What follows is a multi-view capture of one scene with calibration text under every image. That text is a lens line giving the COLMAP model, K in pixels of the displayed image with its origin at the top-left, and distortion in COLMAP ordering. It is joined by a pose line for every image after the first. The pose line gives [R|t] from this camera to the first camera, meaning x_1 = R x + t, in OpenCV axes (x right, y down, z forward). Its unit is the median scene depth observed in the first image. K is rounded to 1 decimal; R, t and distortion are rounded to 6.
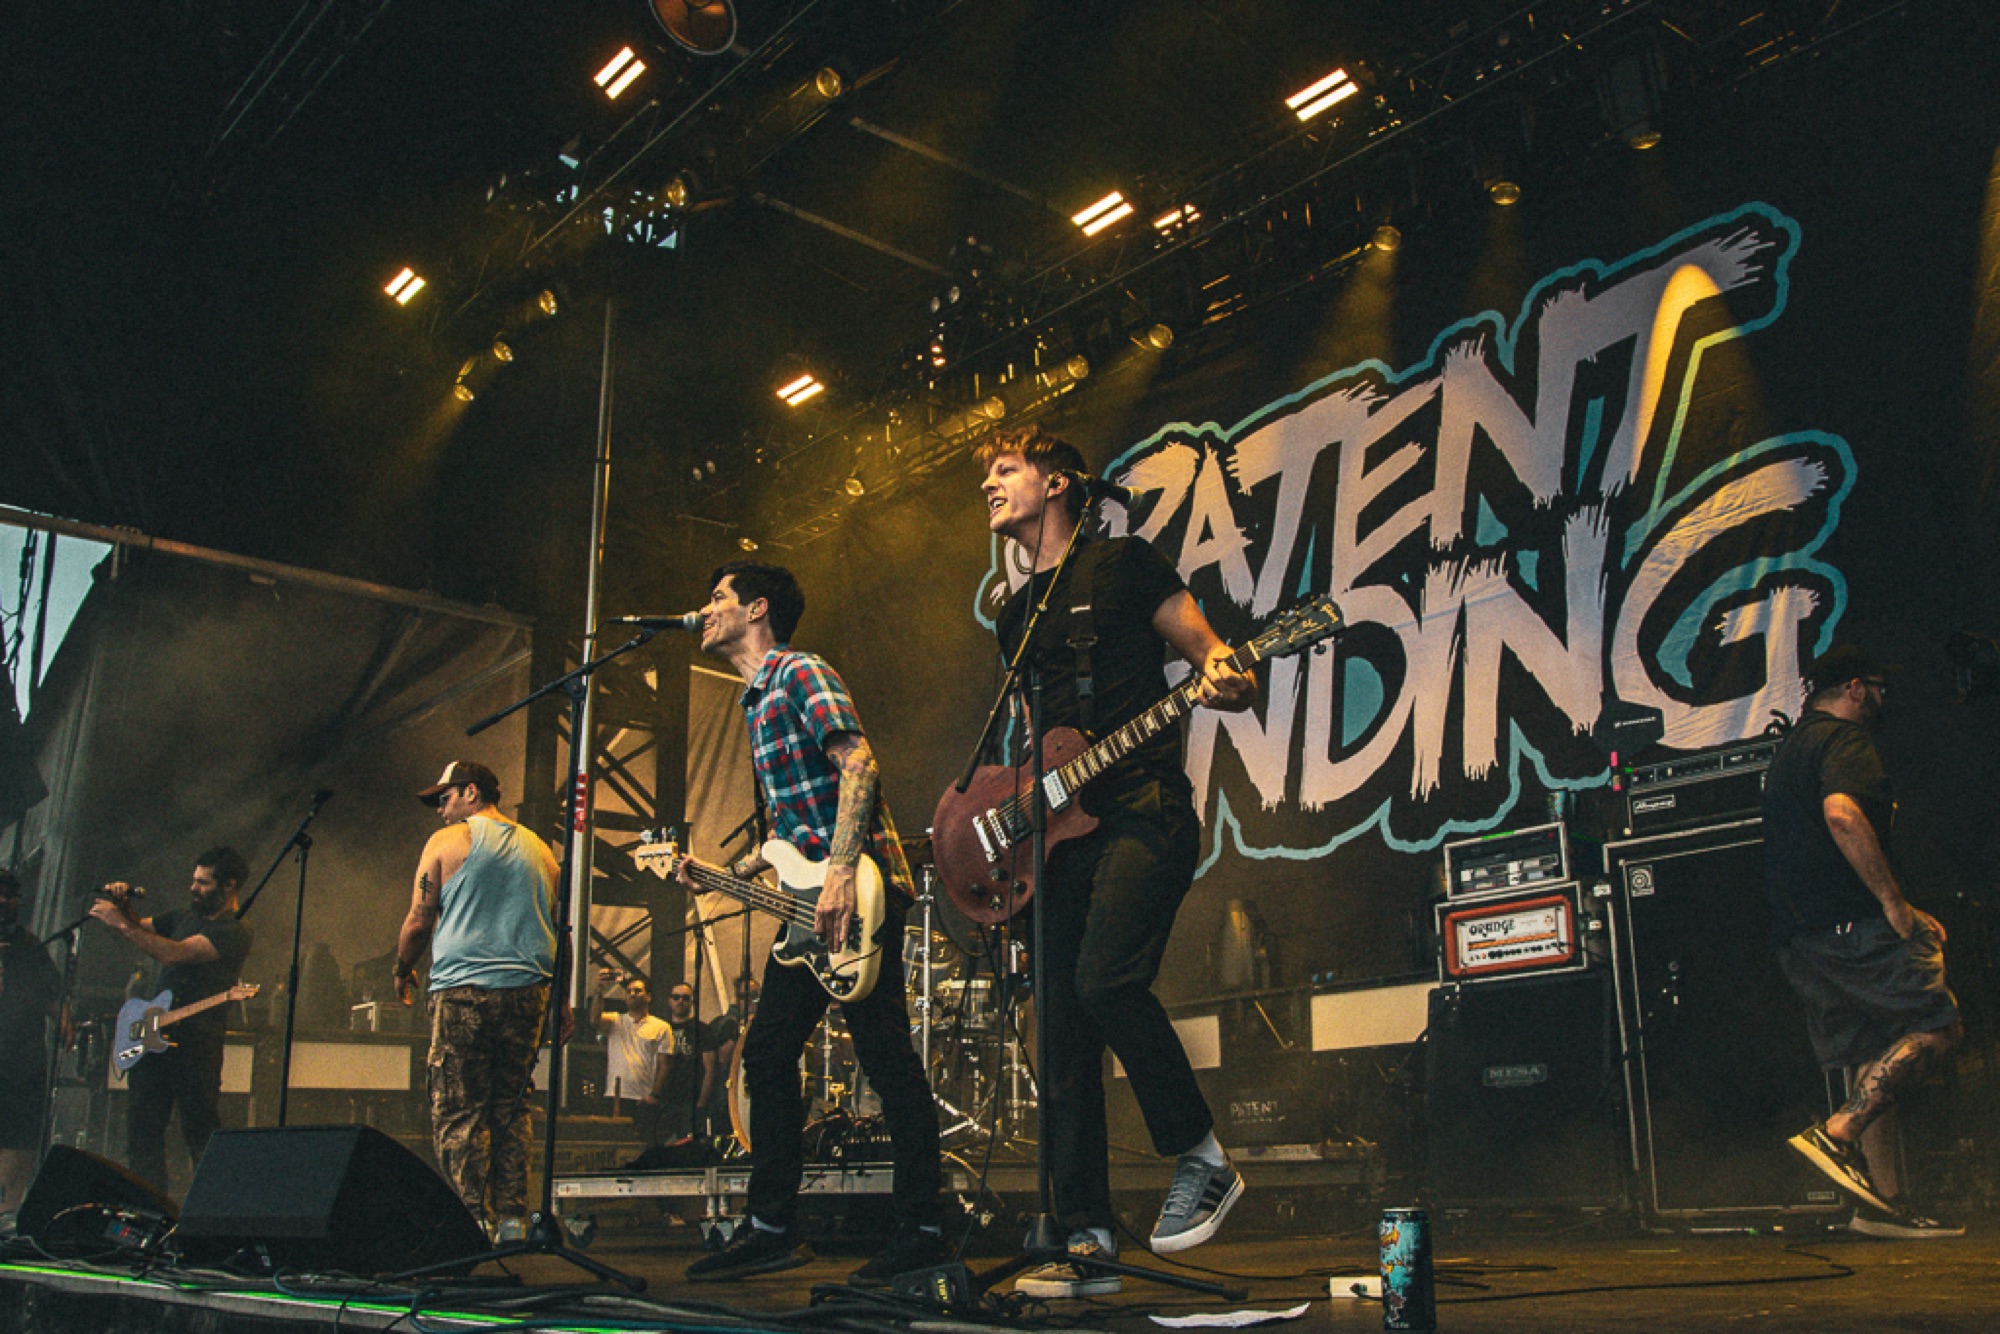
lens RADIAL K [[1717.7, 0, 1000.0], [0, 1717.7, 667.0], [0, 0, 1]] dist [-0.049711, 0.005519]
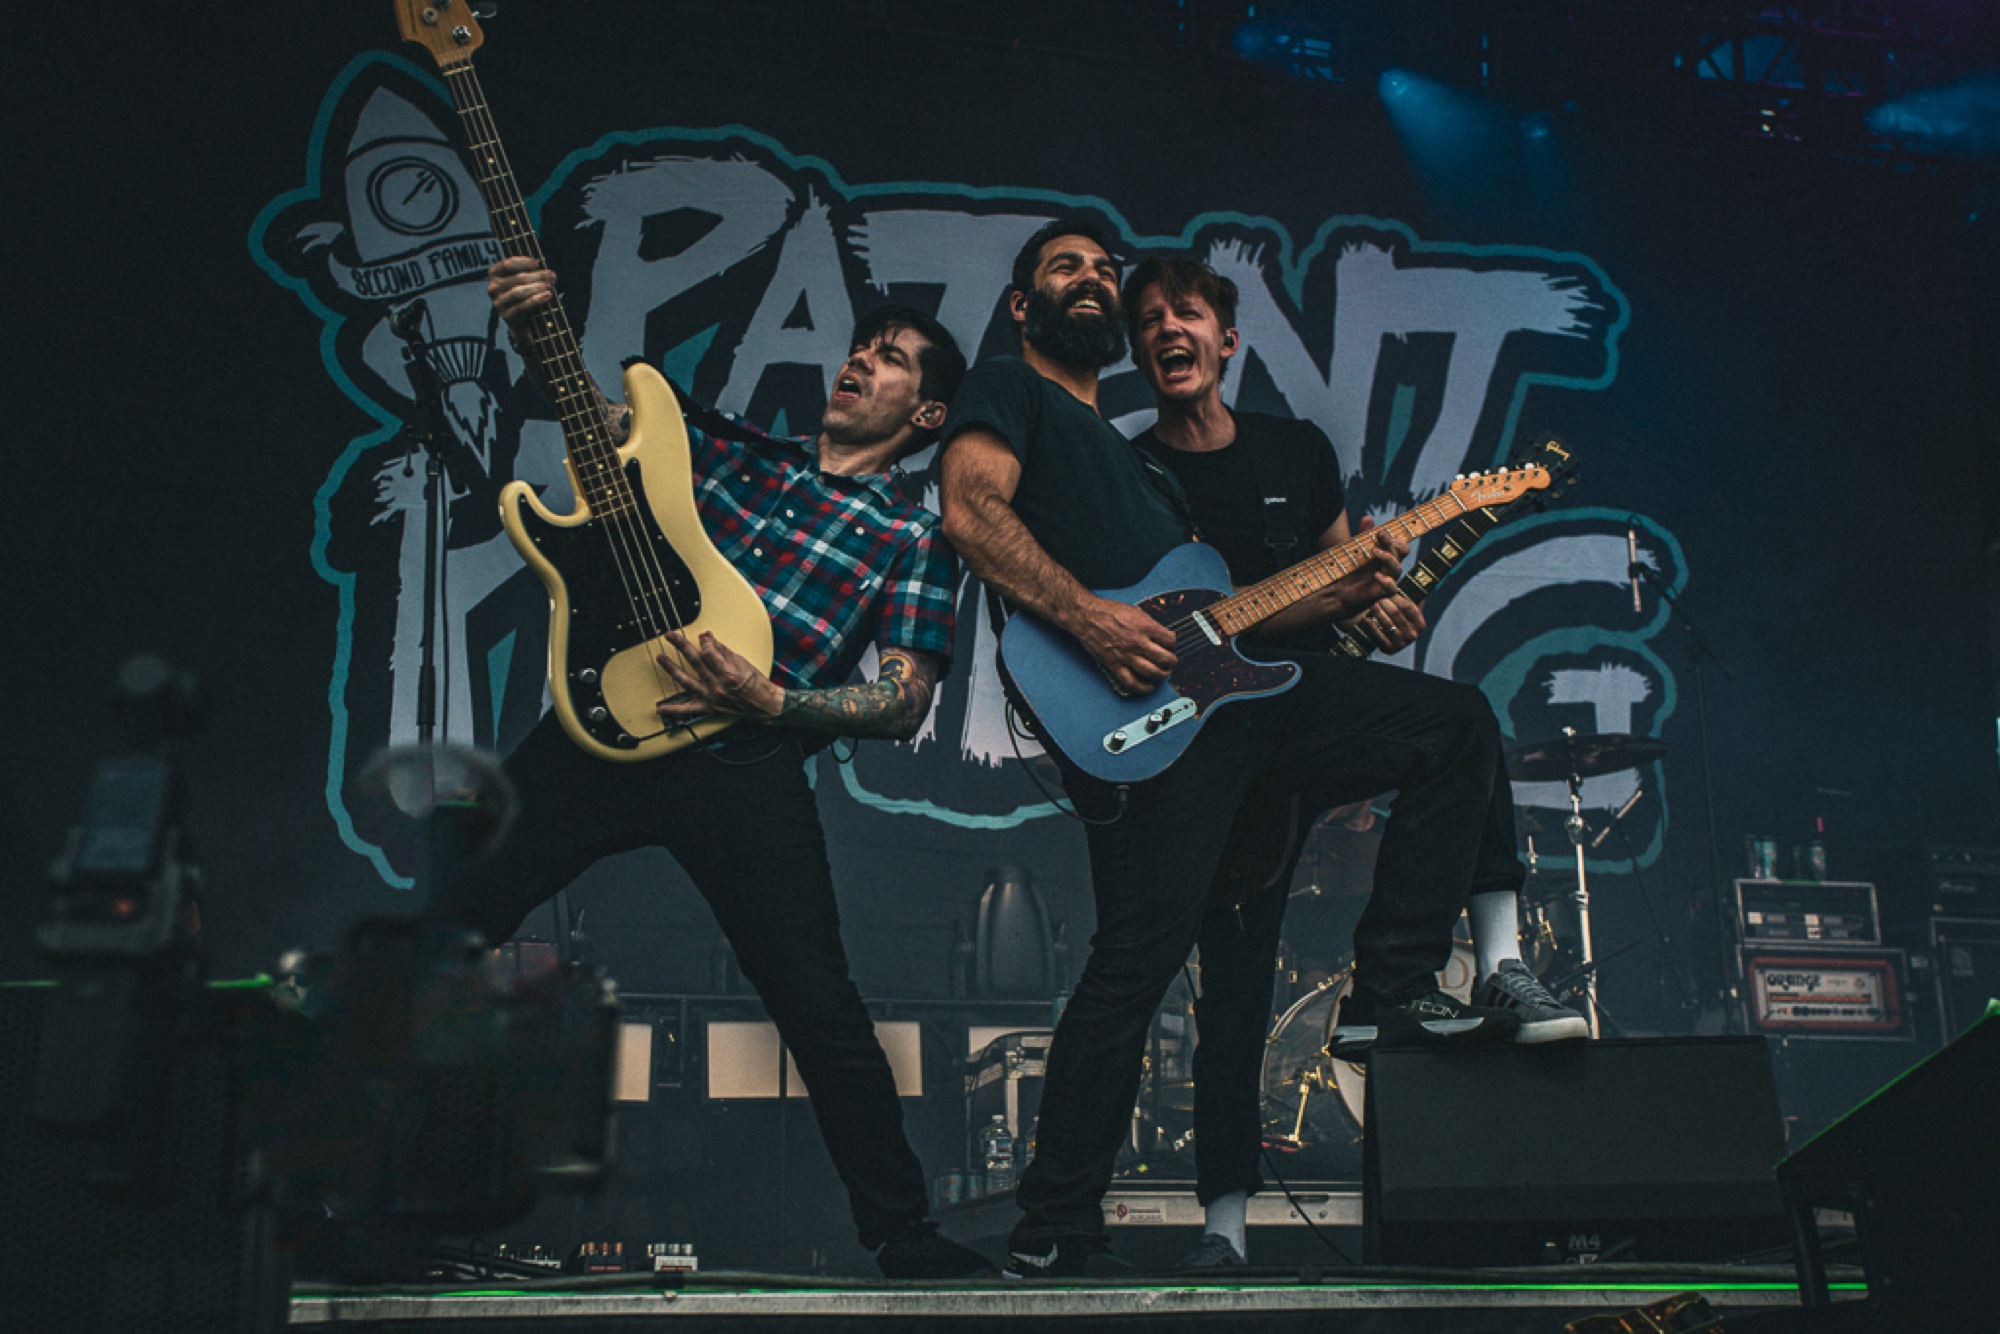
lens RADIAL K [[2346.2, 0, 986.6], [0, 2346.2, 779.3], [0, 0, 1]] dist [0.077158, -0.009444]
pose [[0.471809, 0.211622, 0.855928, -0.710616], [-0.255175, 0.961998, -0.097188, 0.198901], [-0.843968, -0.172557, 0.507880, 0.529434]]
